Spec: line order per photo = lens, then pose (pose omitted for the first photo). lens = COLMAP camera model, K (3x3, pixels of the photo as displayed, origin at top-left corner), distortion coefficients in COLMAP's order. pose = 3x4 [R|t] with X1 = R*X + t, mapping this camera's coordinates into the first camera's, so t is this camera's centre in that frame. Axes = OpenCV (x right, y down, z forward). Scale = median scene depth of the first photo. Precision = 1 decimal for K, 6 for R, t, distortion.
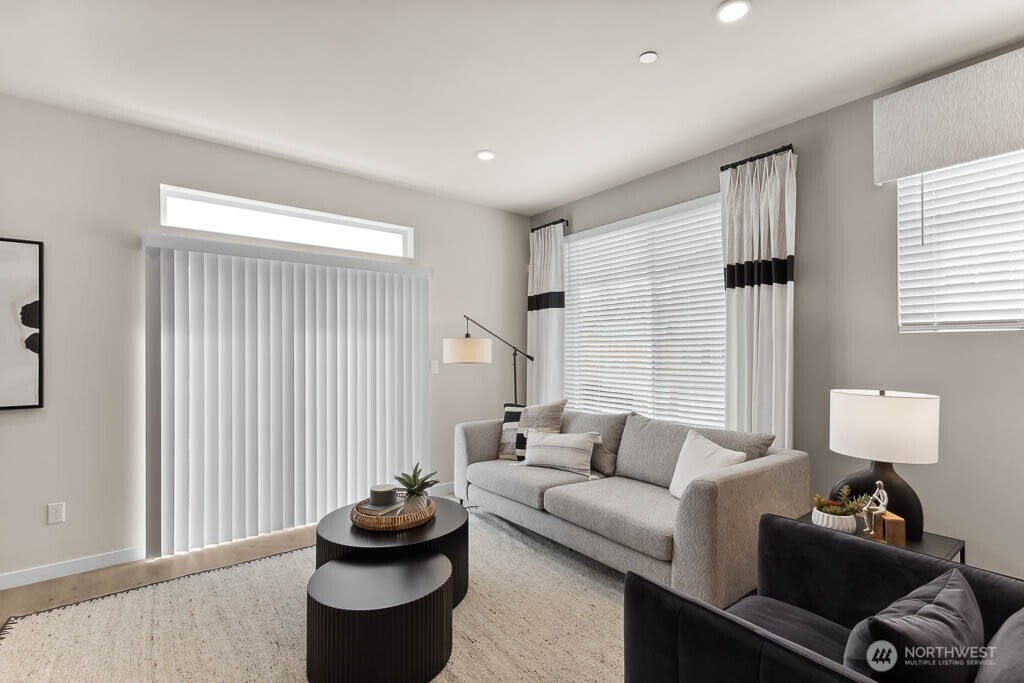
lens RADIAL K [[477.4, 0, 512.6], [0, 477.4, 358.7], [0, 0, 1]] dist [0.008206, -0.001022]
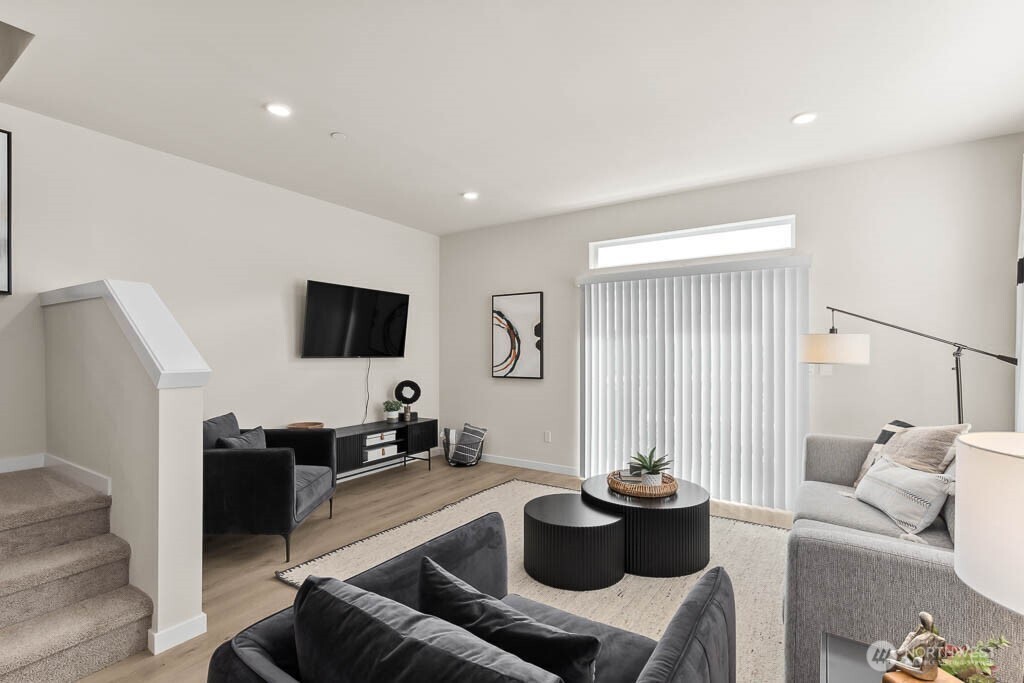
lens RADIAL K [[470.3, 0, 497.1], [0, 470.3, 346.1], [0, 0, 1]] dist [0.004400, -0.000156]
pose [[0.299304, 0.000735, -0.954158, 0.540228], [-0.006945, 0.999975, -0.001408, -0.017446], [0.954133, 0.007048, 0.299302, 0.205889]]
